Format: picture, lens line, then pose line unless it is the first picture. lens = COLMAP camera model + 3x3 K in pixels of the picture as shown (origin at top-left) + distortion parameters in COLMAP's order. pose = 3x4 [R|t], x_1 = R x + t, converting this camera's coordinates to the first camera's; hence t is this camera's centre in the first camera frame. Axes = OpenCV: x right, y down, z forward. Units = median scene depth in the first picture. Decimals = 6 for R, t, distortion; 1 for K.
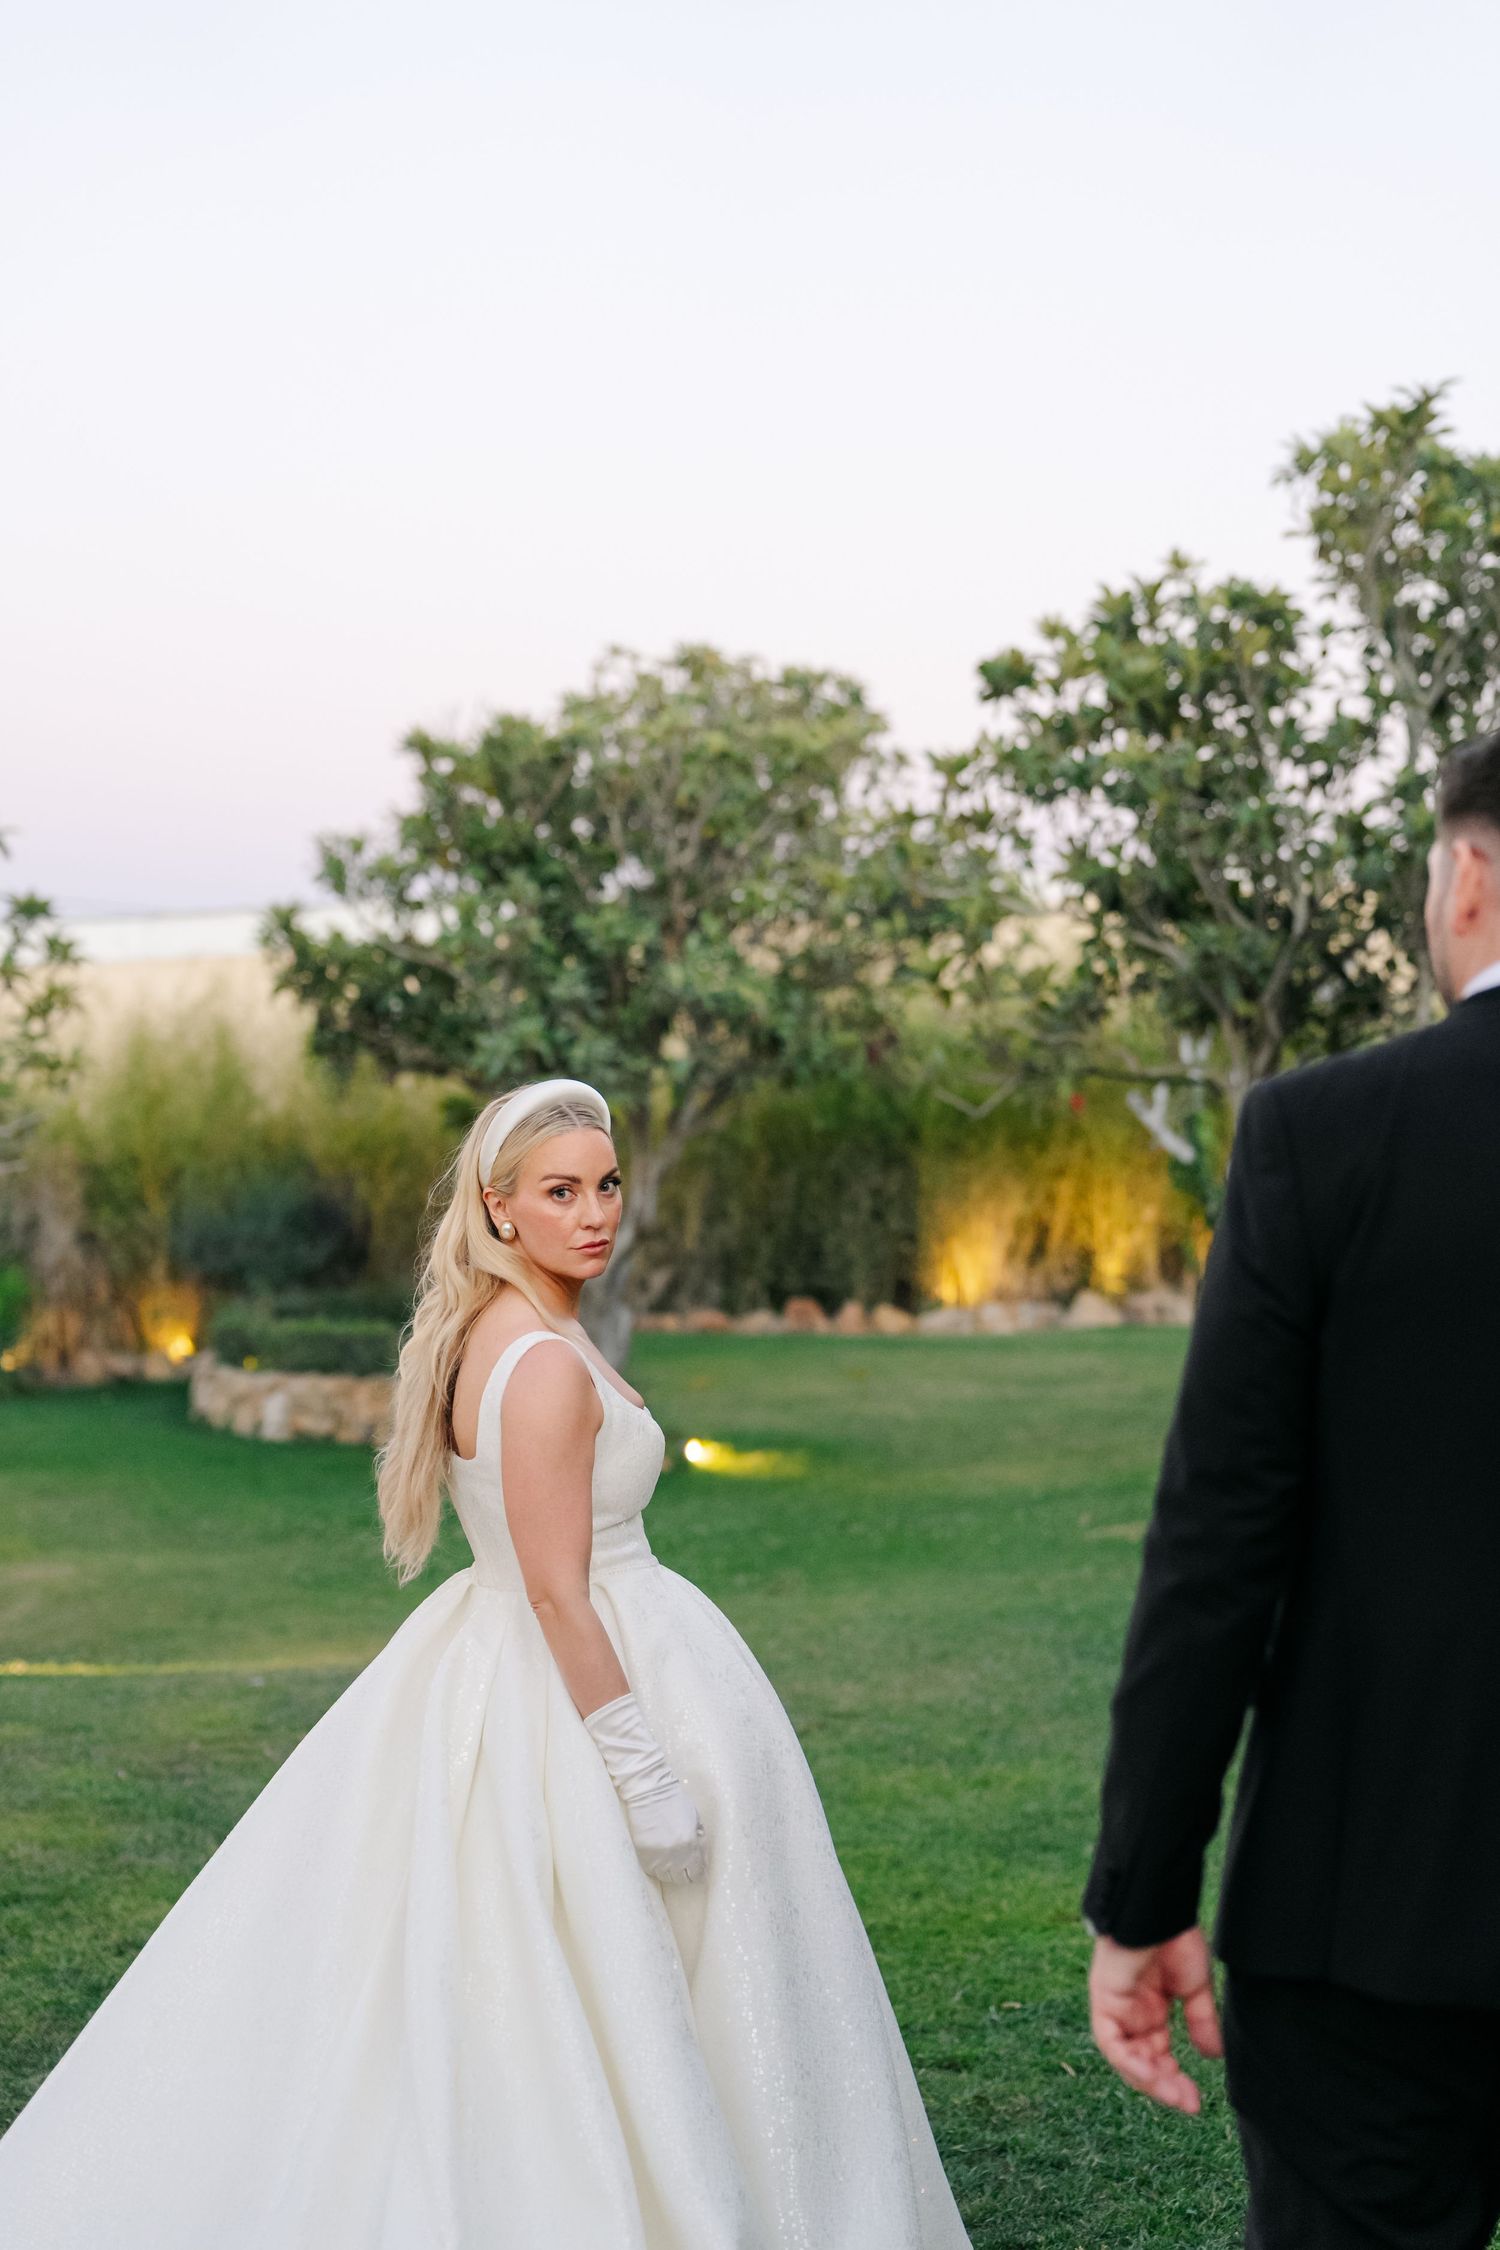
lens RADIAL K [[3009.2, 0, 746.3], [0, 3009.2, 1131.9], [0, 0, 1]] dist [0.025652, -0.035424]
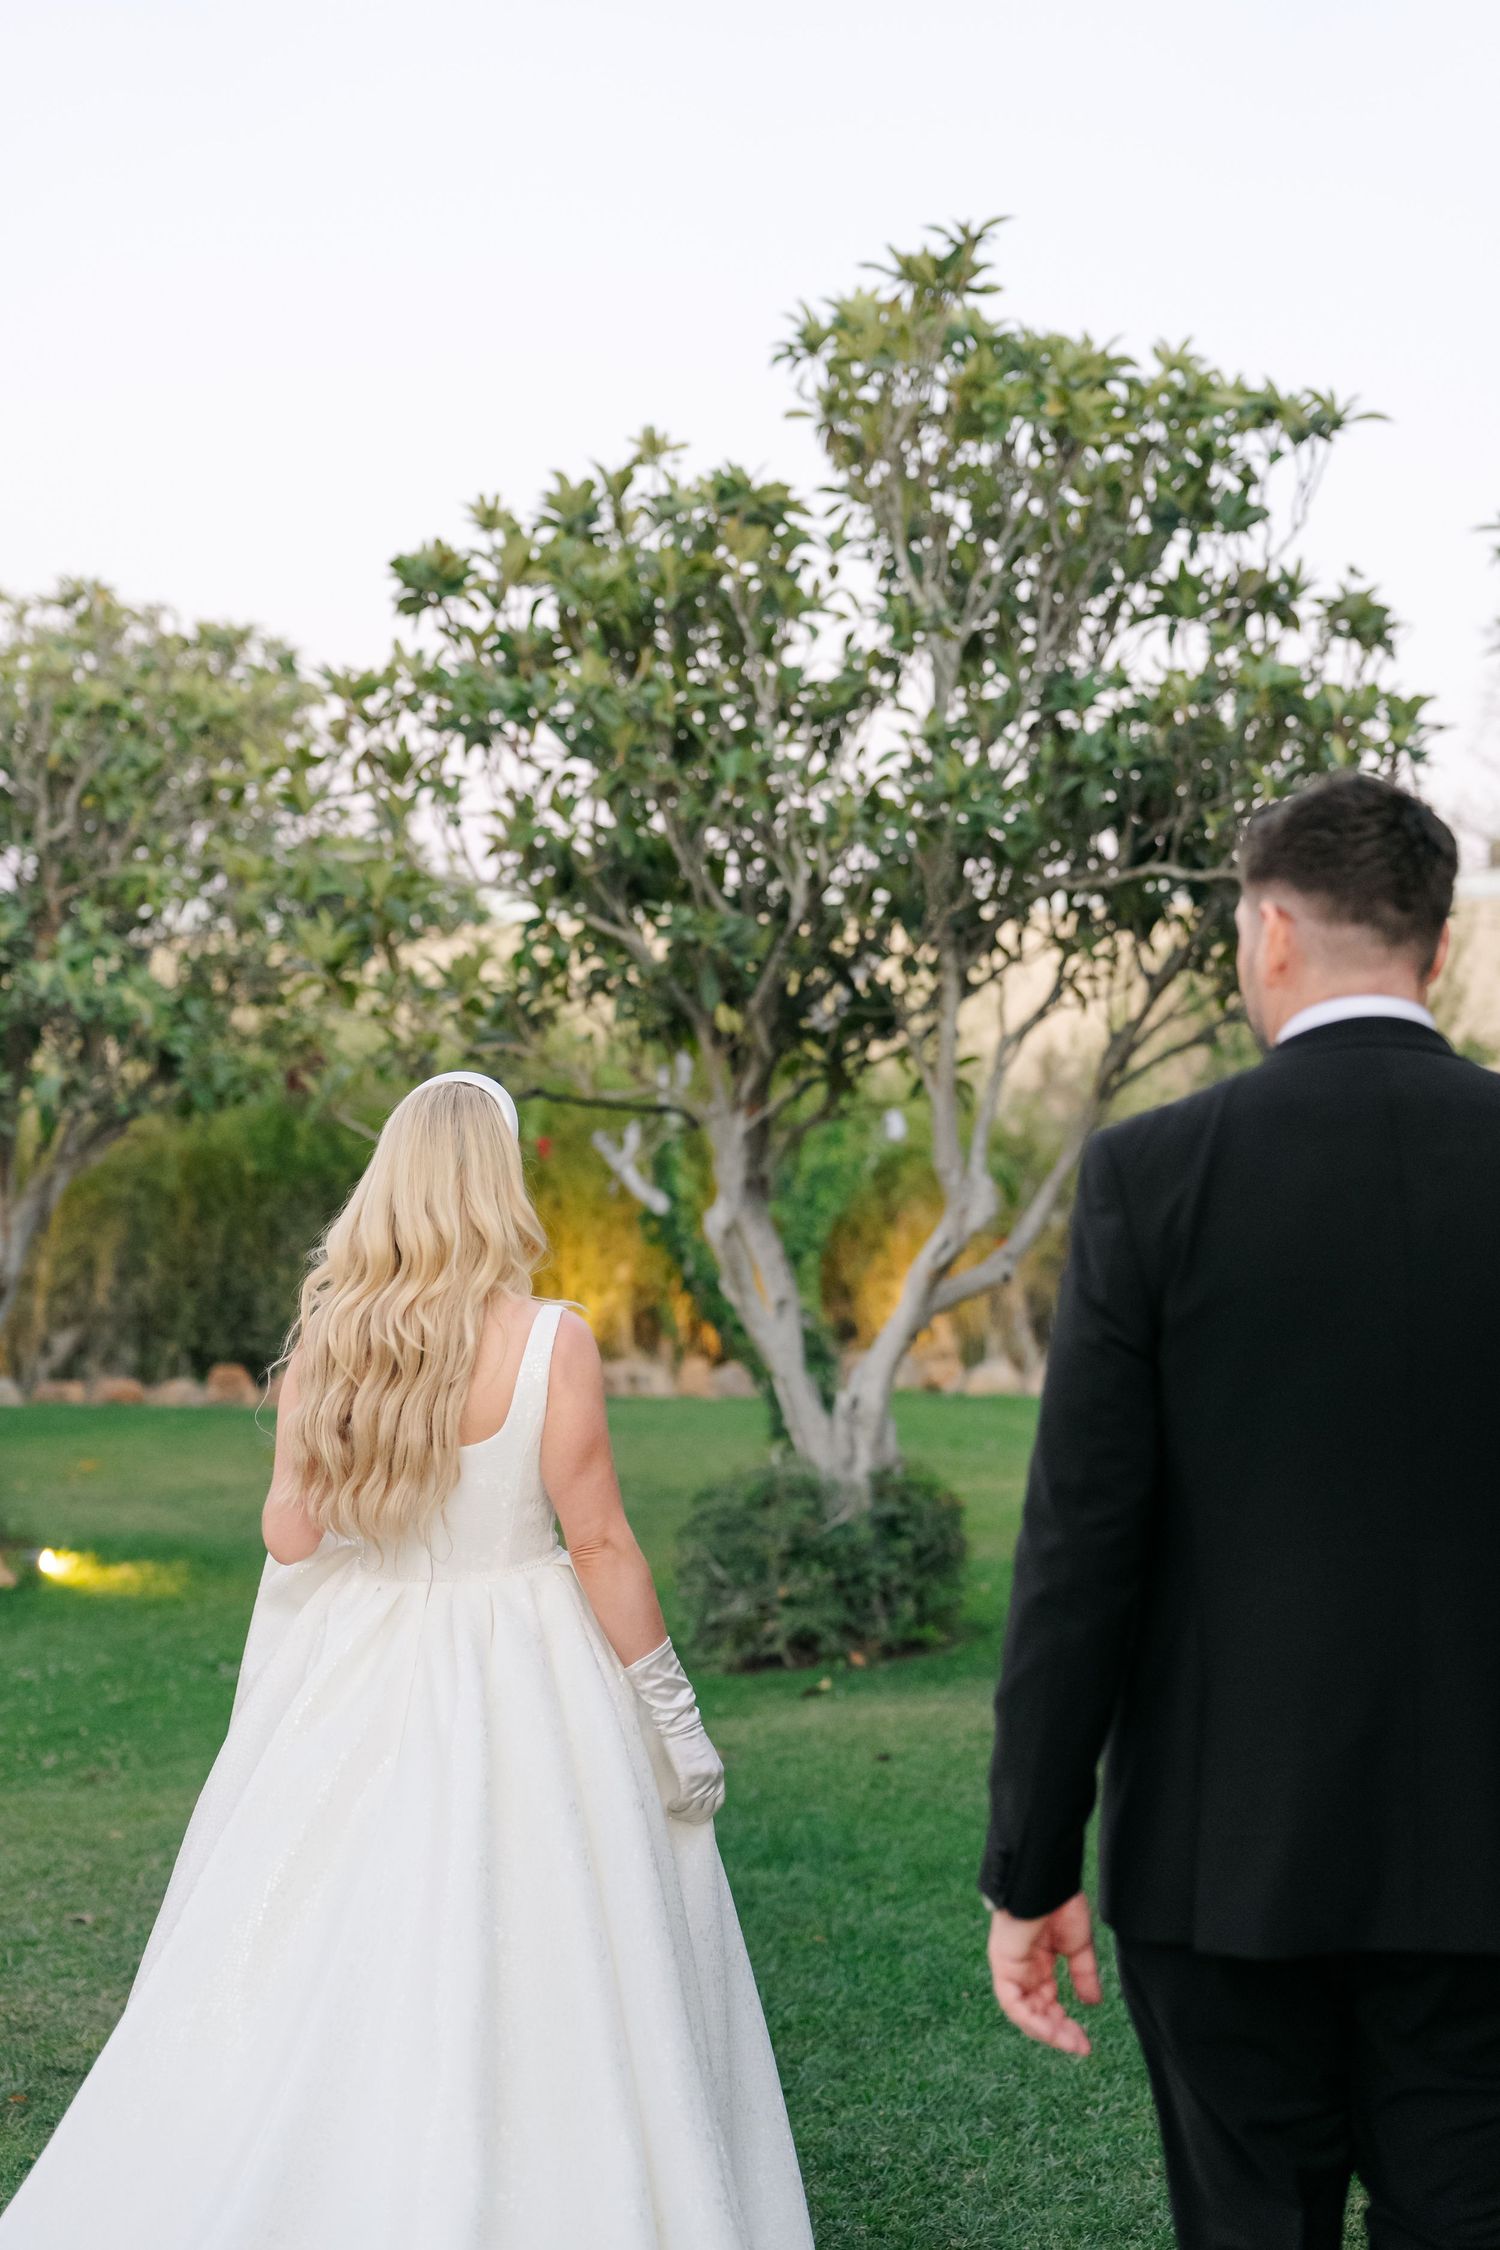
lens RADIAL K [[3009.2, 0, 746.3], [0, 3009.2, 1131.9], [0, 0, 1]] dist [0.025652, -0.035424]
pose [[0.985648, 0.019860, 0.167644, 0.027497], [-0.016811, 0.999667, -0.019588, 0.003198], [-0.167977, 0.016488, 0.985653, 0.157859]]
